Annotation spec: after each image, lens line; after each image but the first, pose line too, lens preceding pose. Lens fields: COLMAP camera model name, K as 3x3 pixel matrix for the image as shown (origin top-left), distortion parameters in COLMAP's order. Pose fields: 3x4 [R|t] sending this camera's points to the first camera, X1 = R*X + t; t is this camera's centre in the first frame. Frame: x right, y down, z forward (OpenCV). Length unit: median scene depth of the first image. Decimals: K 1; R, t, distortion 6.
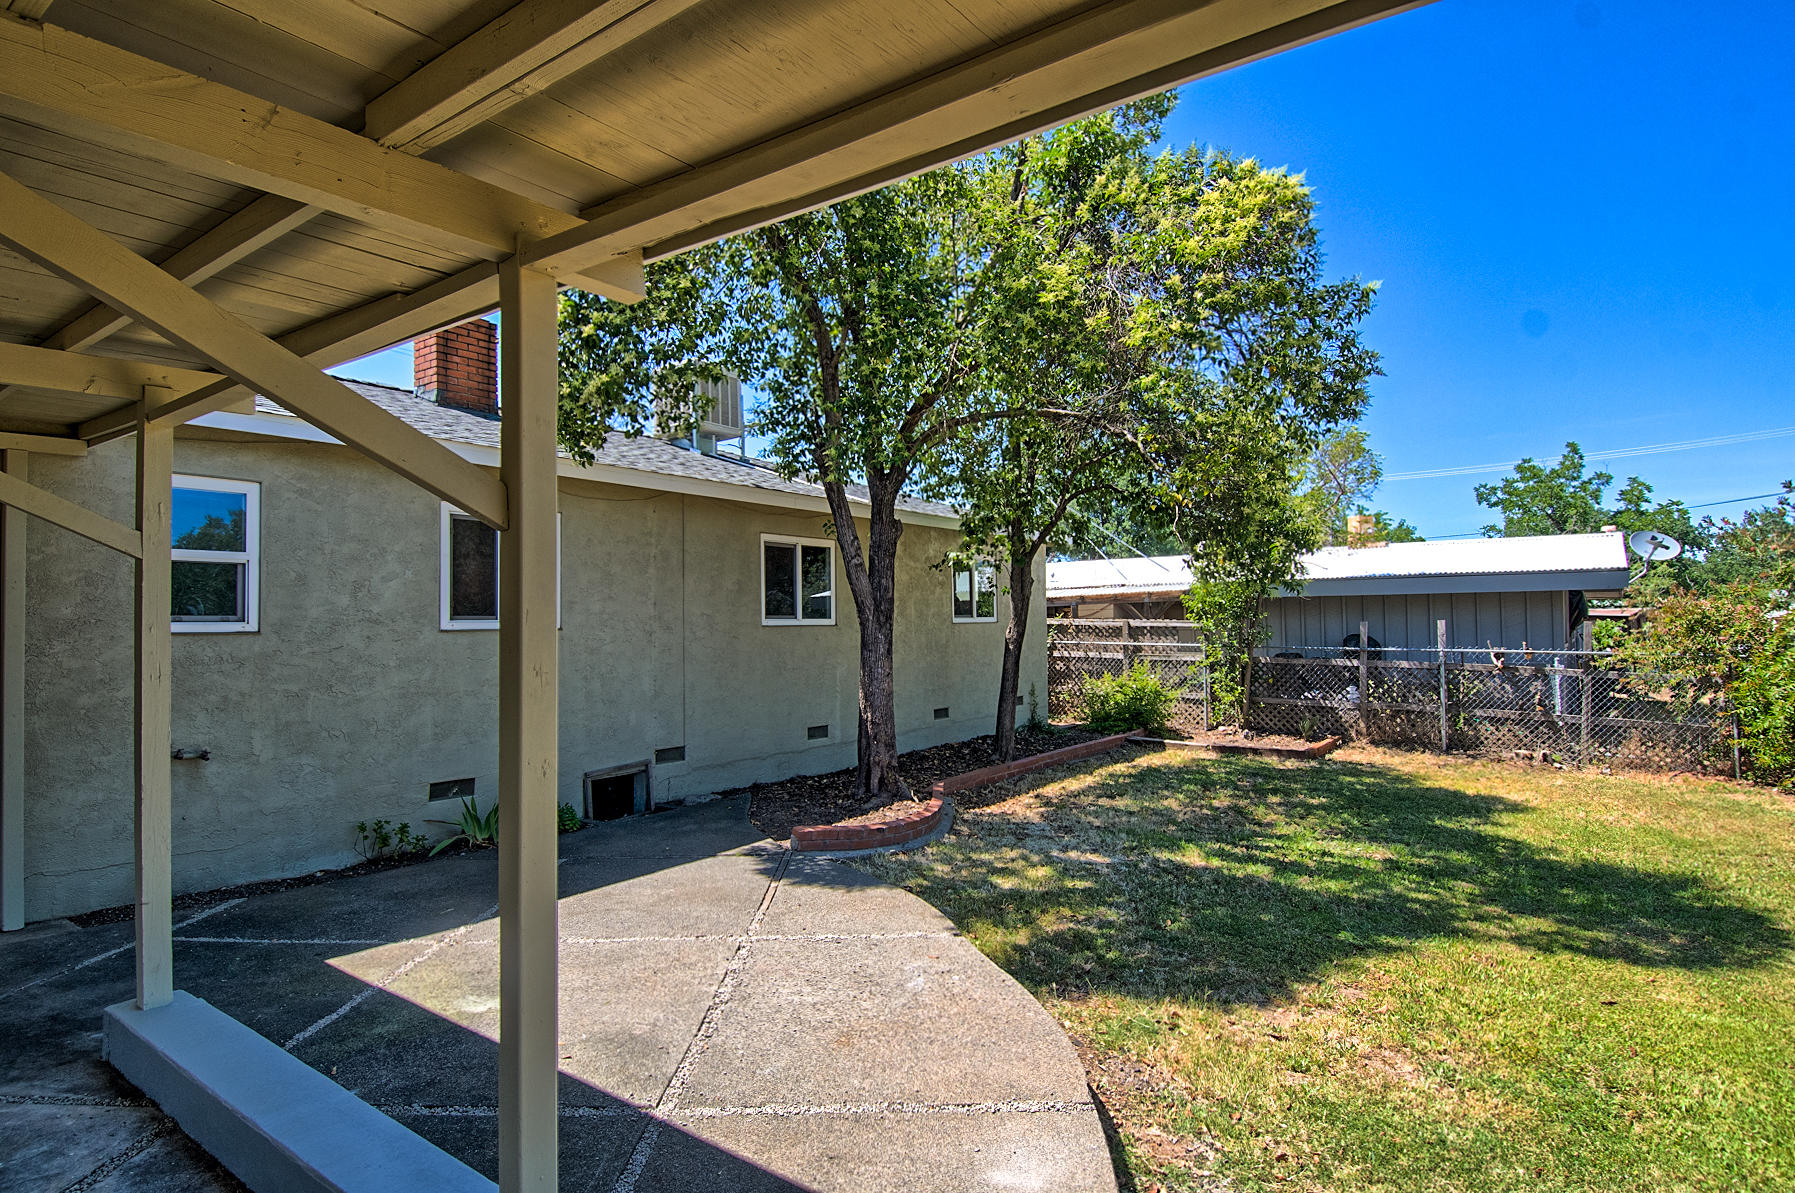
lens RADIAL K [[938.2, 0, 897.5], [0, 938.2, 596.5], [0, 0, 1]] dist [0.053550, -0.060144]
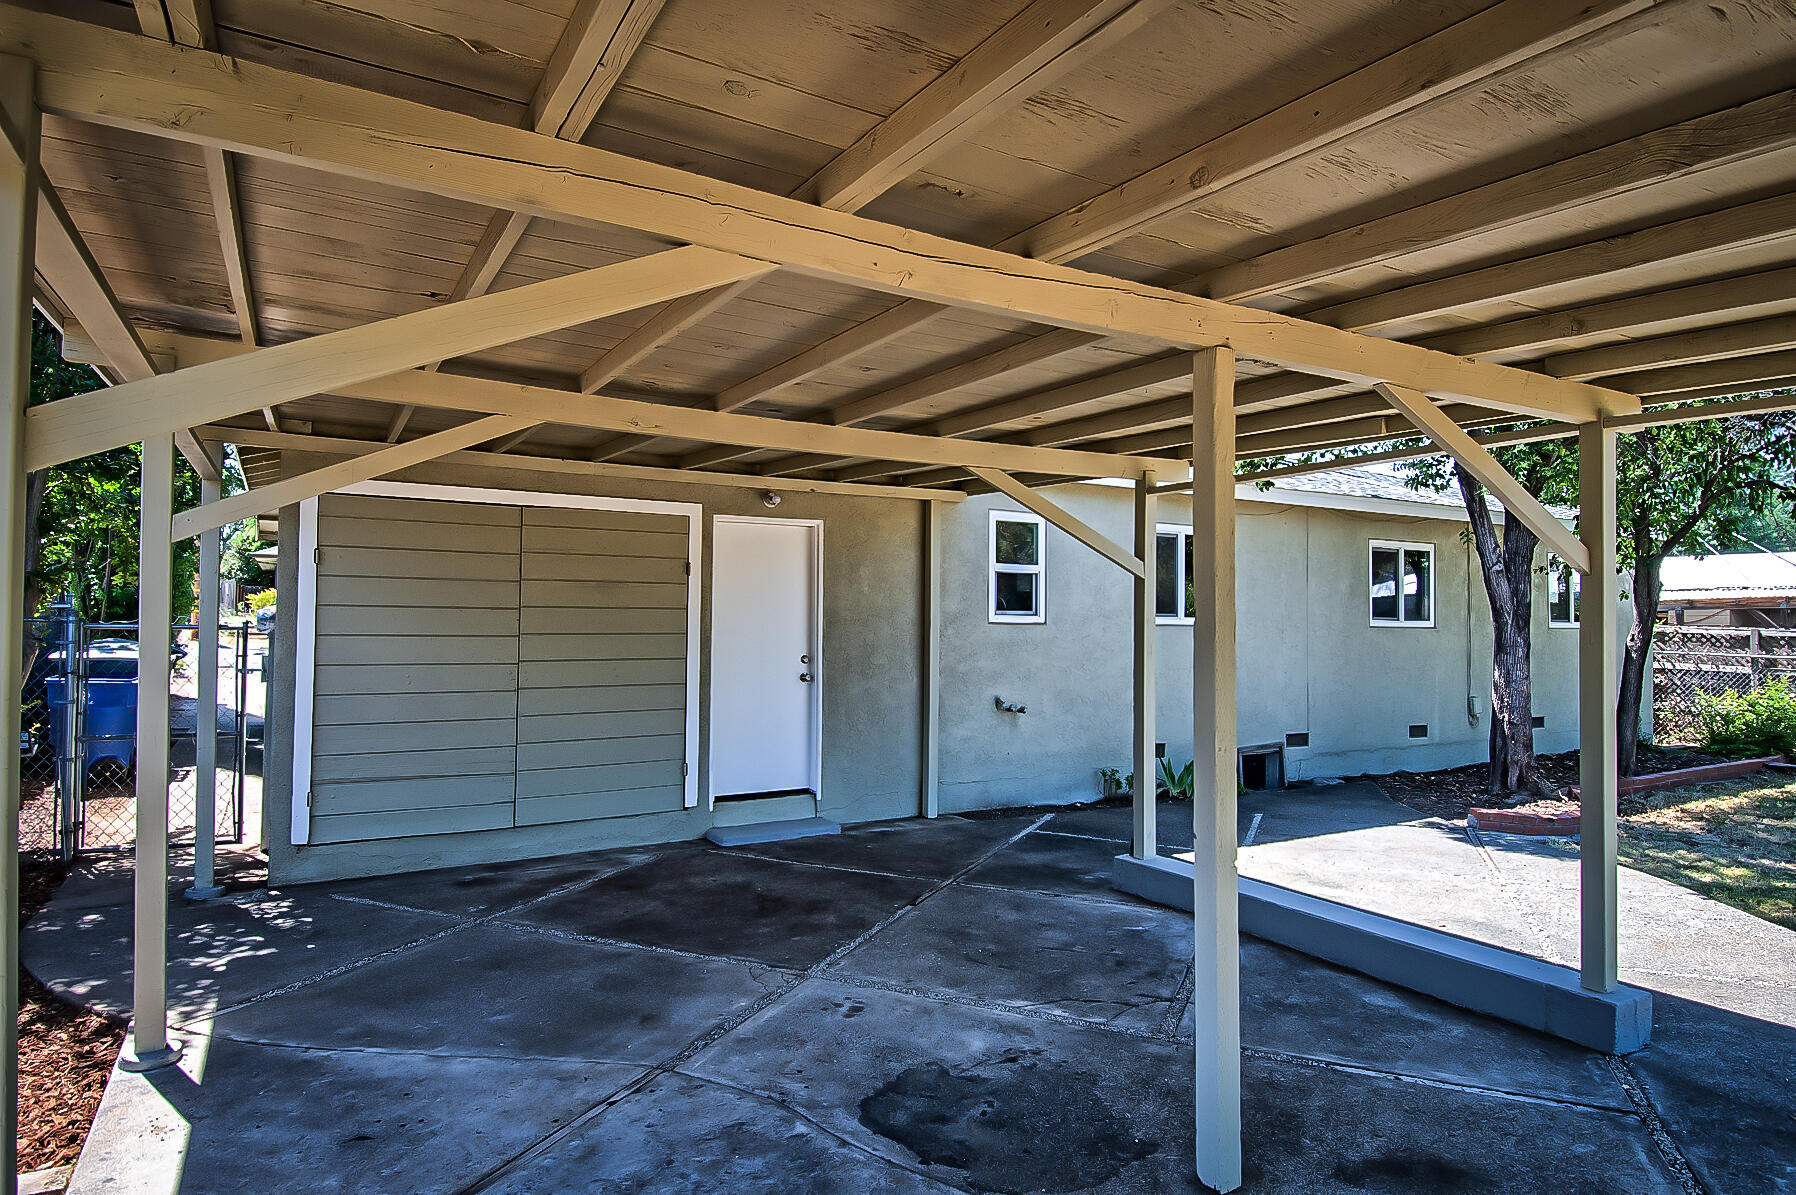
lens RADIAL K [[1018.5, 0, 898.0], [0, 1018.5, 597.5], [0, 0, 1]] dist [0.041886, -0.051580]
pose [[0.919952, 0.012487, -0.391831, -0.271461], [-0.009975, 0.999915, 0.008446, -0.009033], [0.391903, -0.003862, 0.919998, -0.407201]]
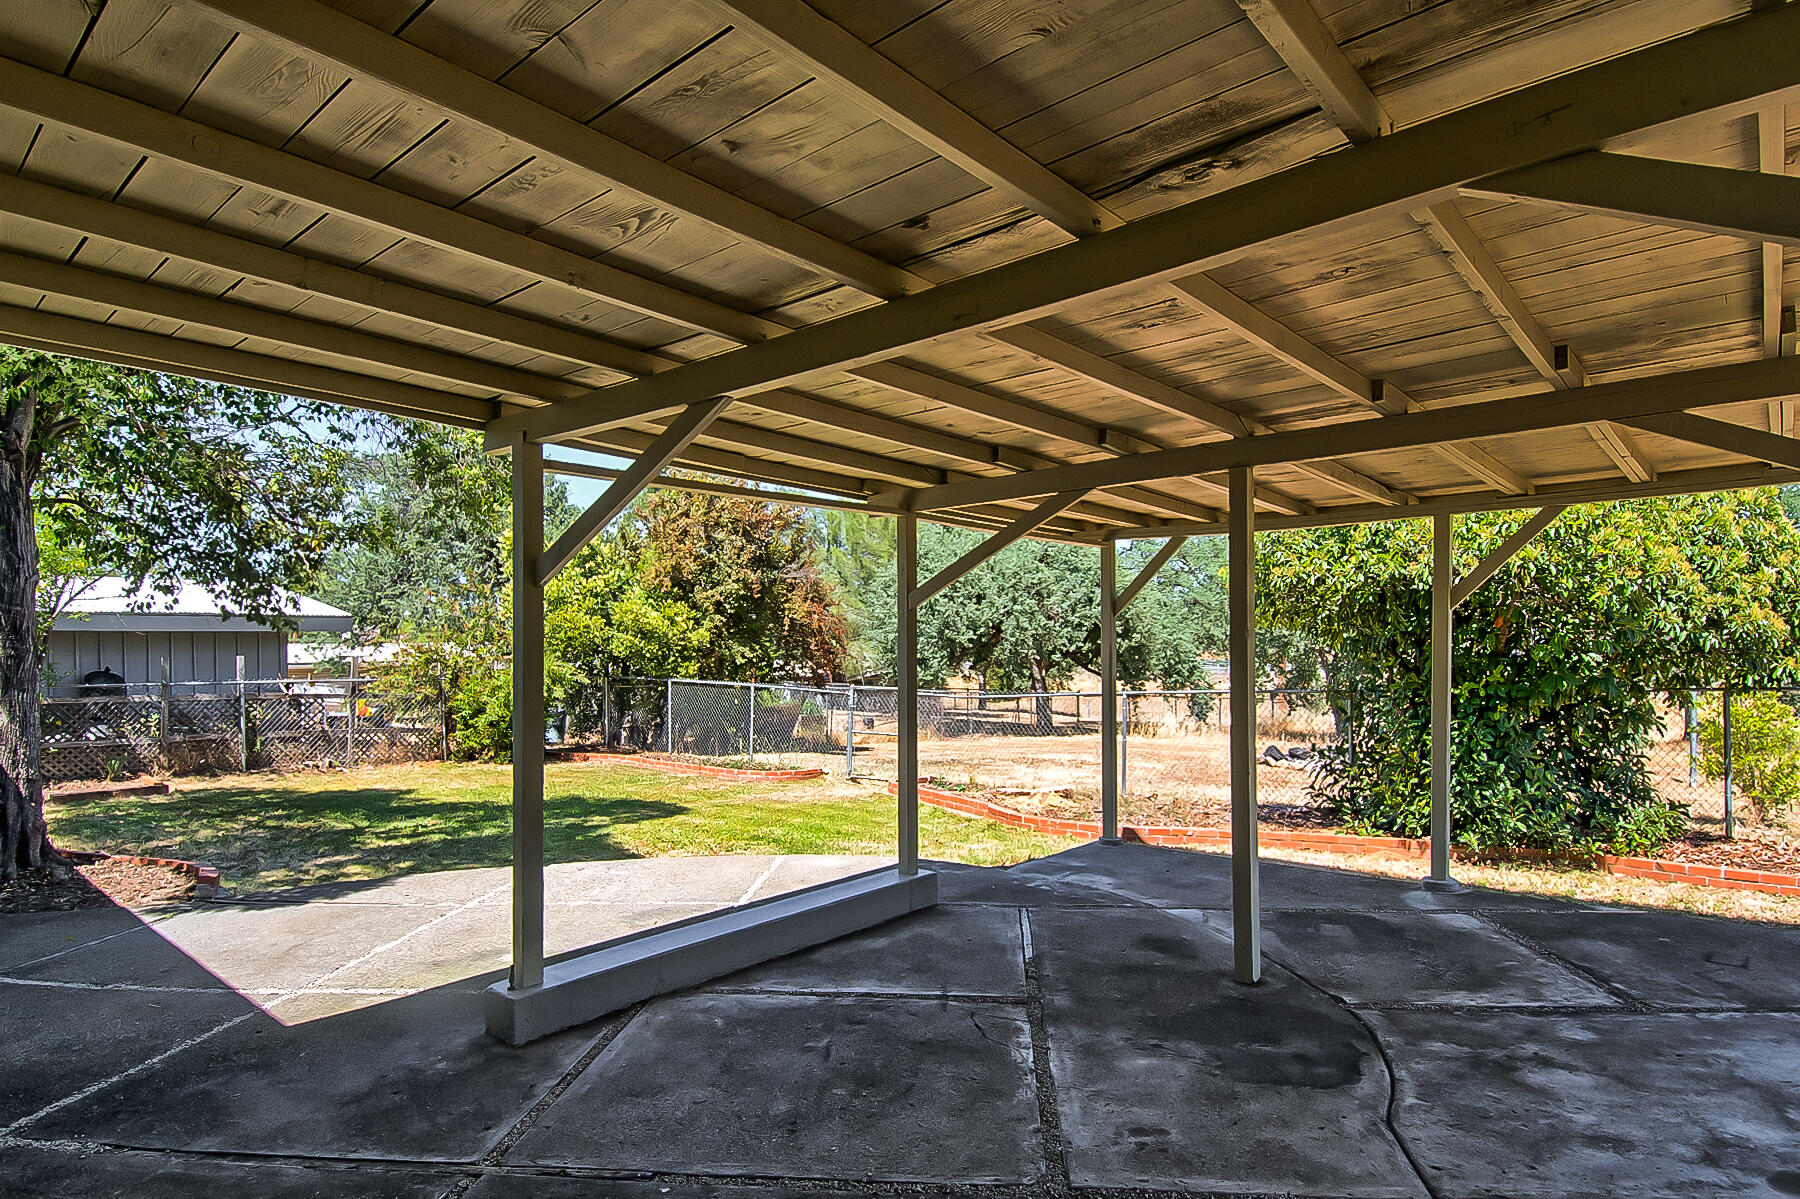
lens RADIAL K [[969.5, 0, 897.2], [0, 969.5, 649.9], [0, 0, 1]] dist [0.042830, -0.054934]
pose [[0.083250, 0.004836, 0.996517, -1.039961], [-0.016743, 0.999854, -0.003453, 0.017890], [-0.996388, -0.016398, 0.083318, 0.255708]]
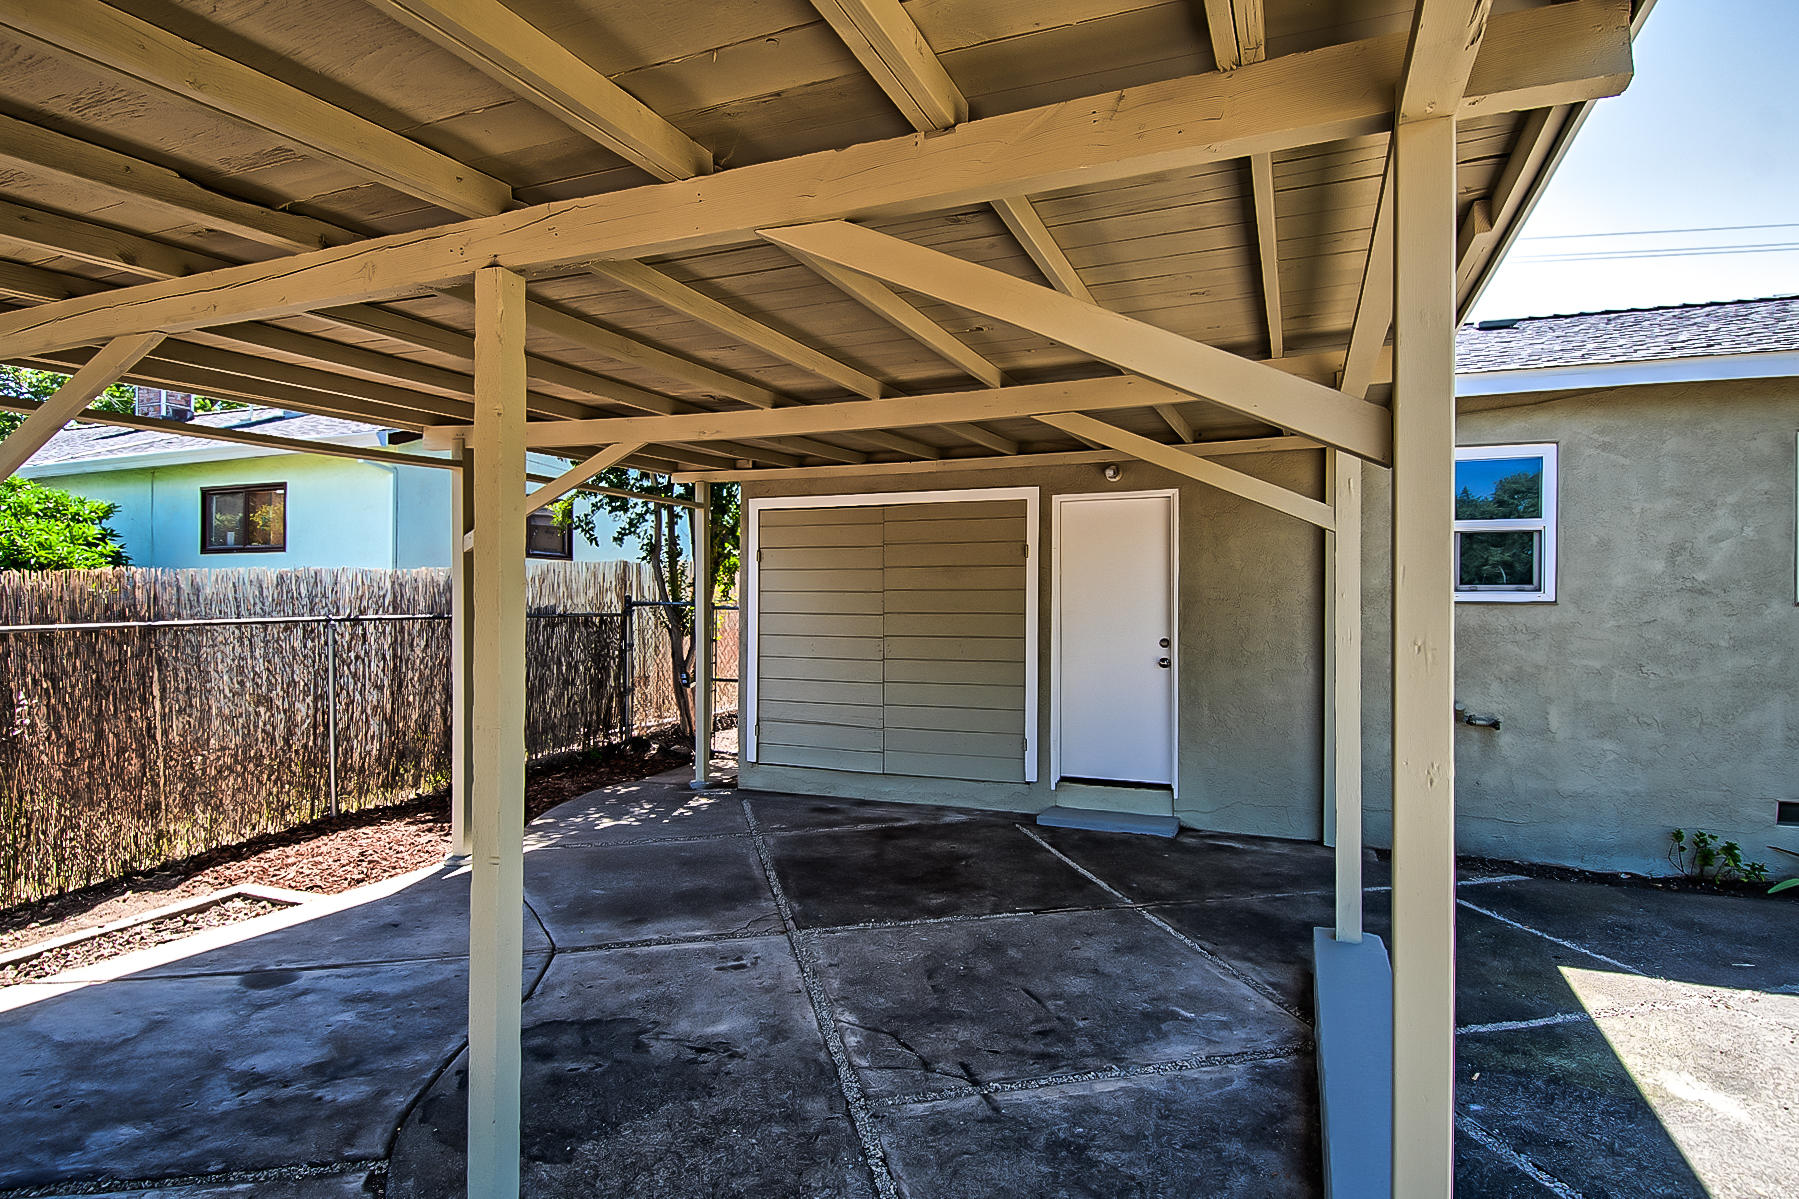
lens RADIAL K [[951.9, 0, 899.5], [0, 951.9, 599.5], [0, 0, 1]] dist [0.045712, -0.052794]
pose [[0.243274, 0.010273, -0.969903, 0.087759], [0.020179, 0.999674, 0.015650, 0.006443], [0.969748, -0.023379, 0.242987, 0.127359]]
